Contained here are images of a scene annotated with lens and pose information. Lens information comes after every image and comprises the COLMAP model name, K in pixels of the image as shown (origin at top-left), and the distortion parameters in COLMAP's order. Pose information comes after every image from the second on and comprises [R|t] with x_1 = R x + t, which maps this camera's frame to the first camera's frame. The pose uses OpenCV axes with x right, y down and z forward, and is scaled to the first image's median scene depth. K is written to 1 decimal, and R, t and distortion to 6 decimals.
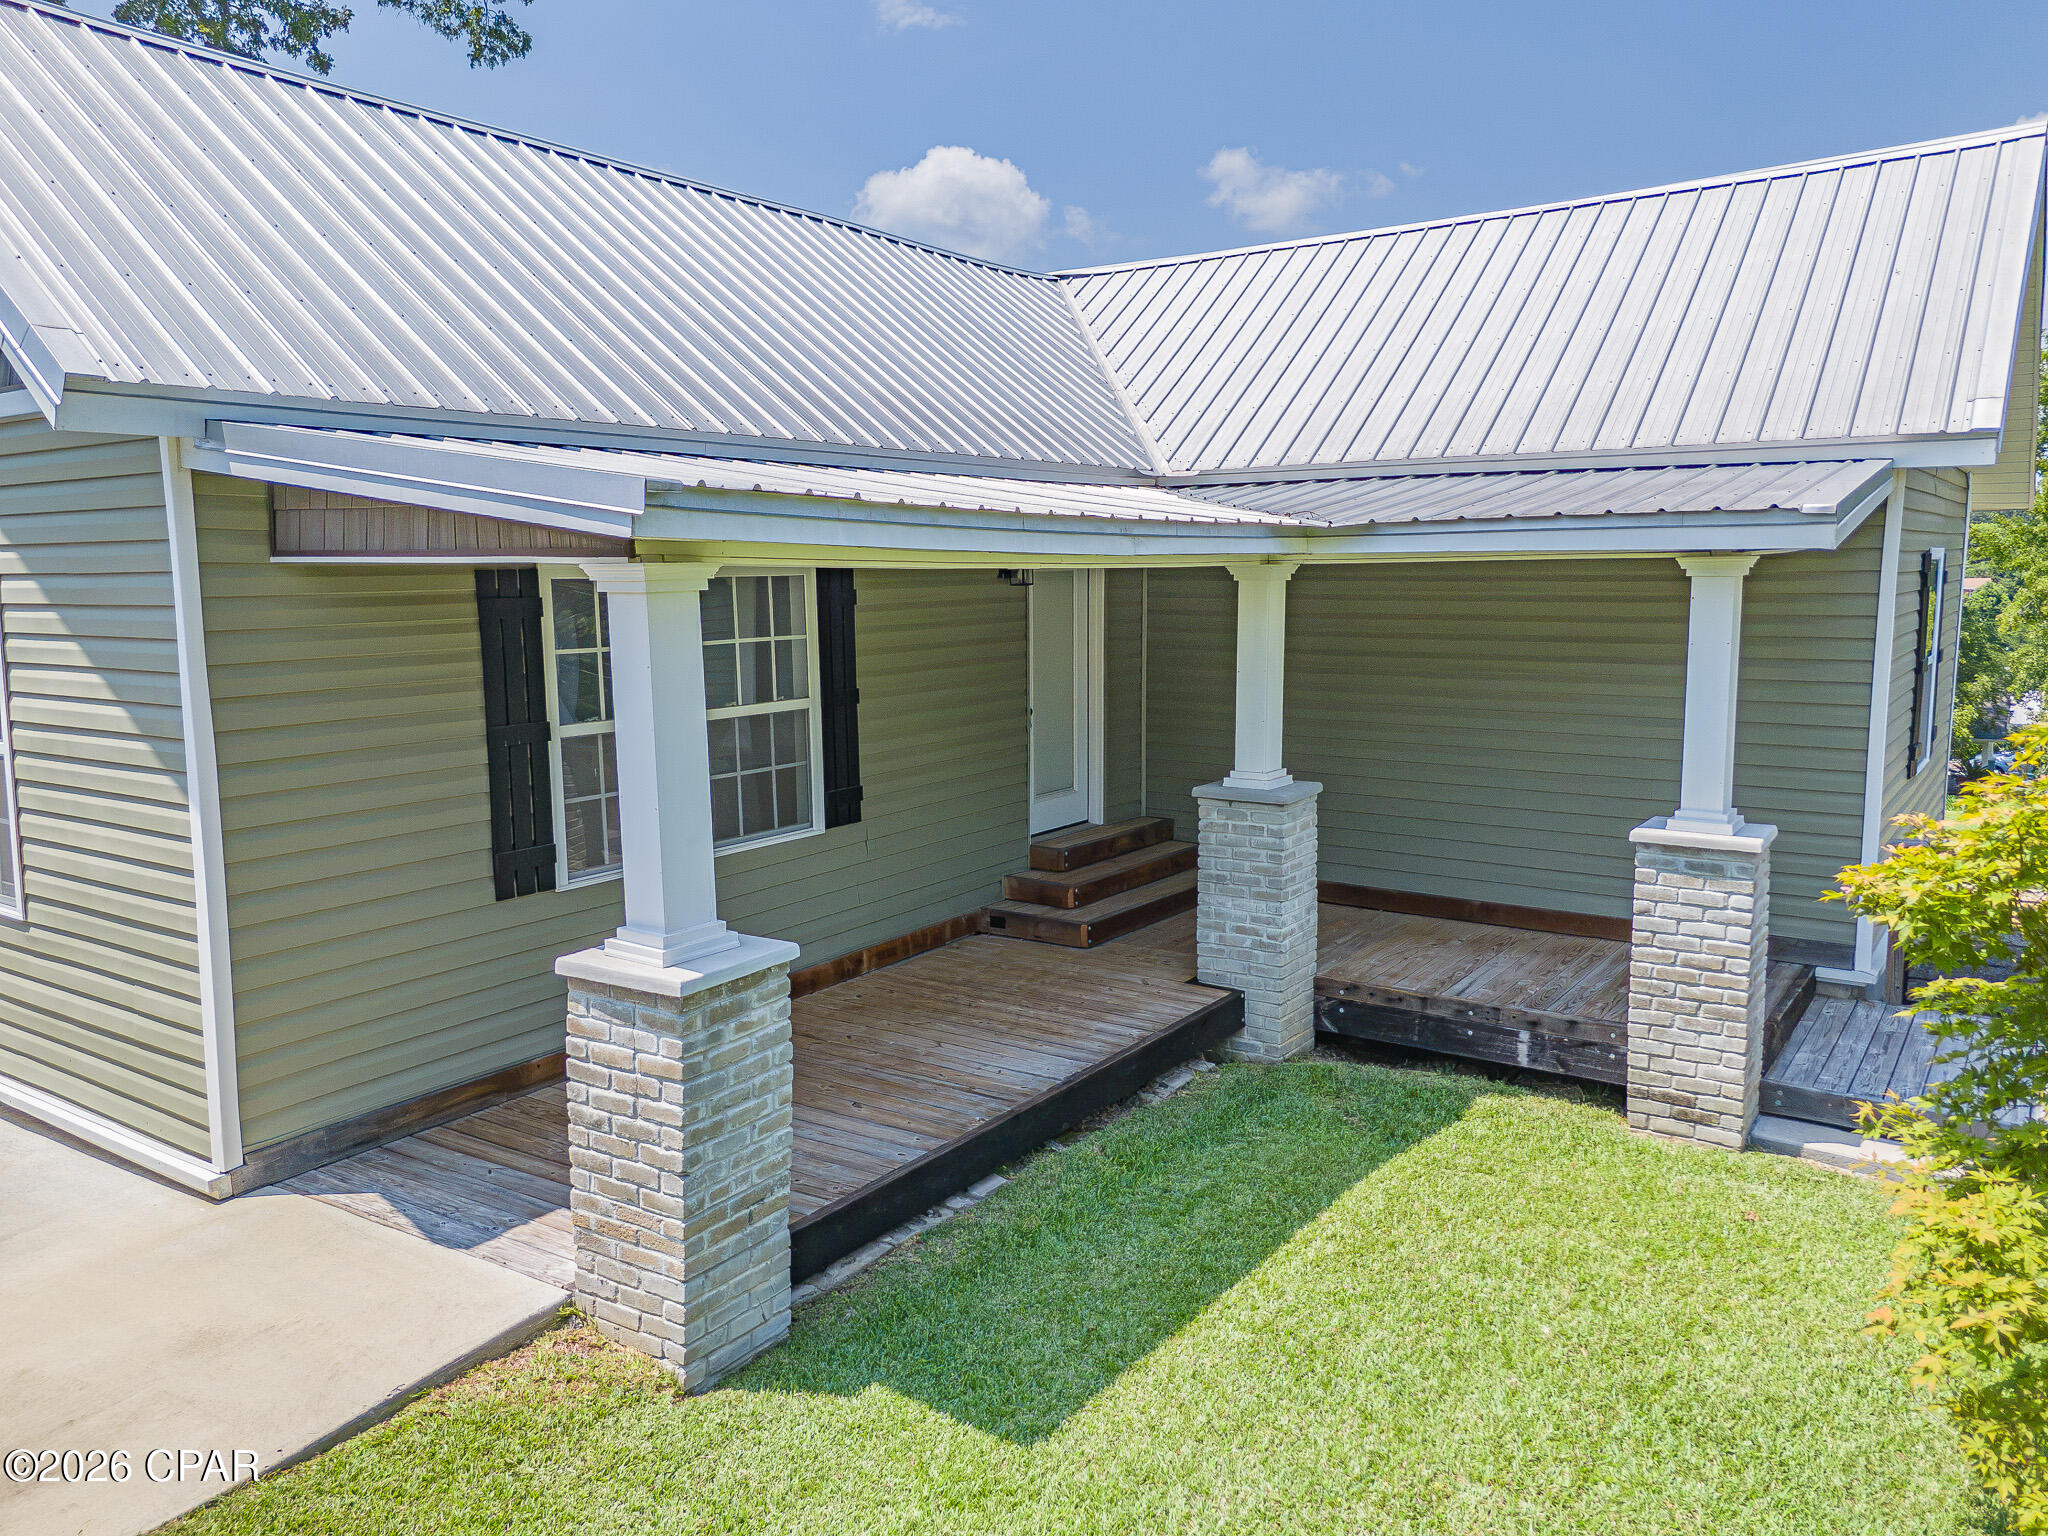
lens RADIAL K [[1507.8, 0, 1030.9], [0, 1507.8, 758.1], [0, 0, 1]] dist [0.068342, -0.065316]
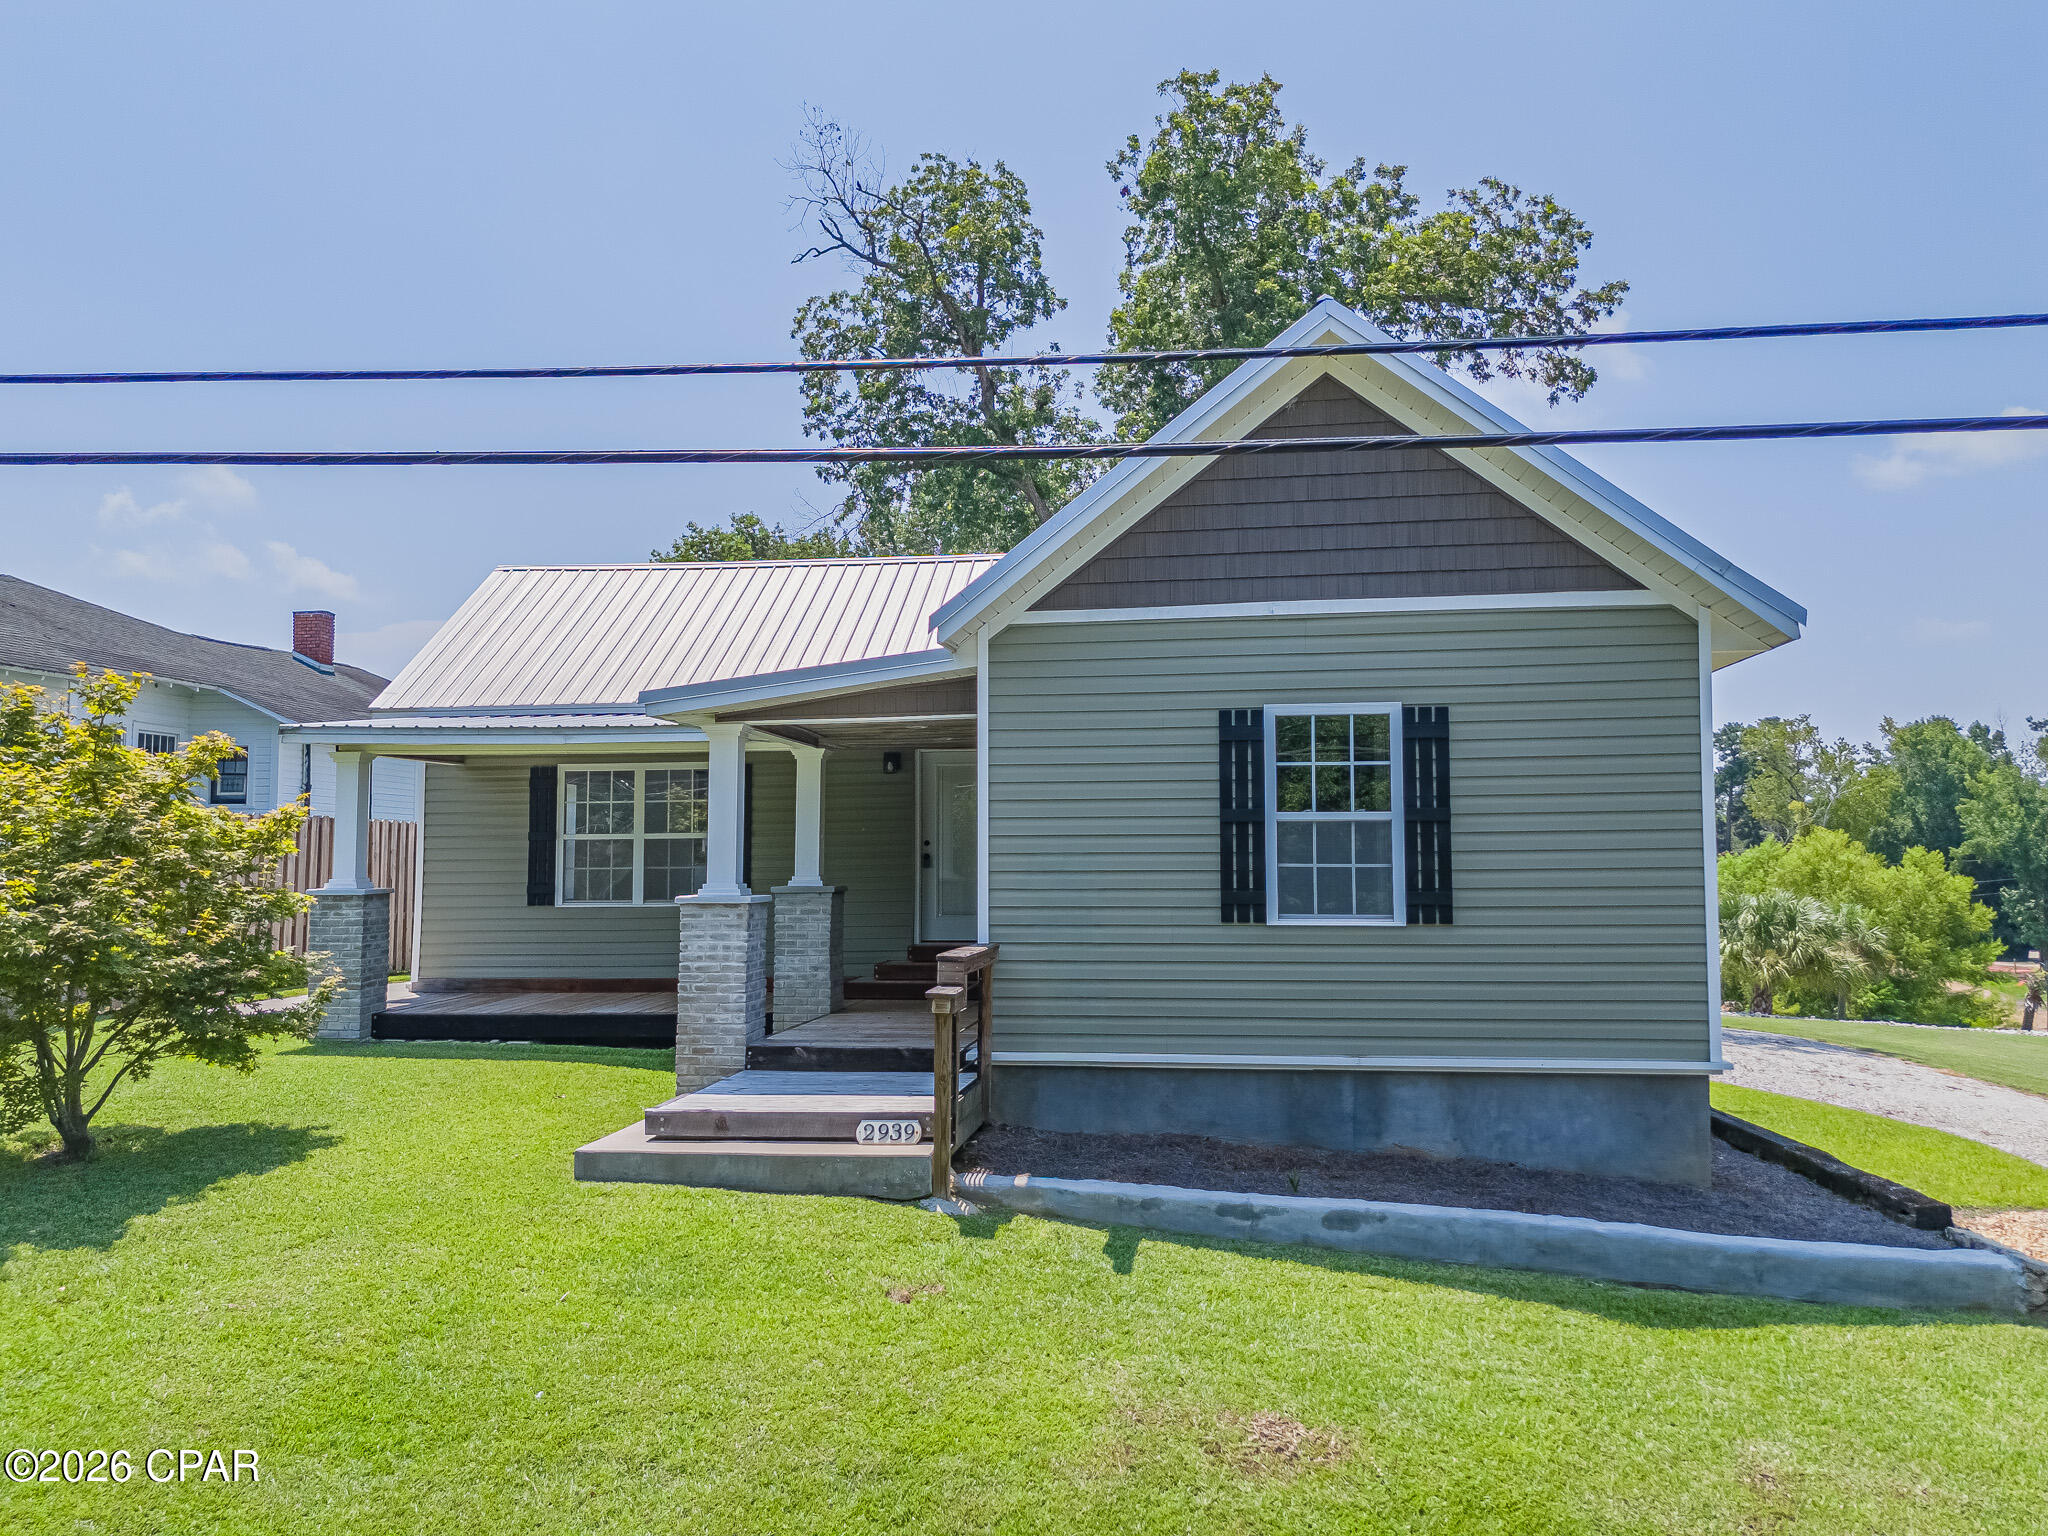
lens RADIAL K [[1507.8, 0, 1030.9], [0, 1507.8, 758.1], [0, 0, 1]] dist [0.068342, -0.065316]
pose [[0.455965, -0.057393, -0.888145, 2.201216], [-0.116736, 0.985441, -0.123611, 0.070513], [0.882309, 0.160040, 0.442626, 0.635610]]
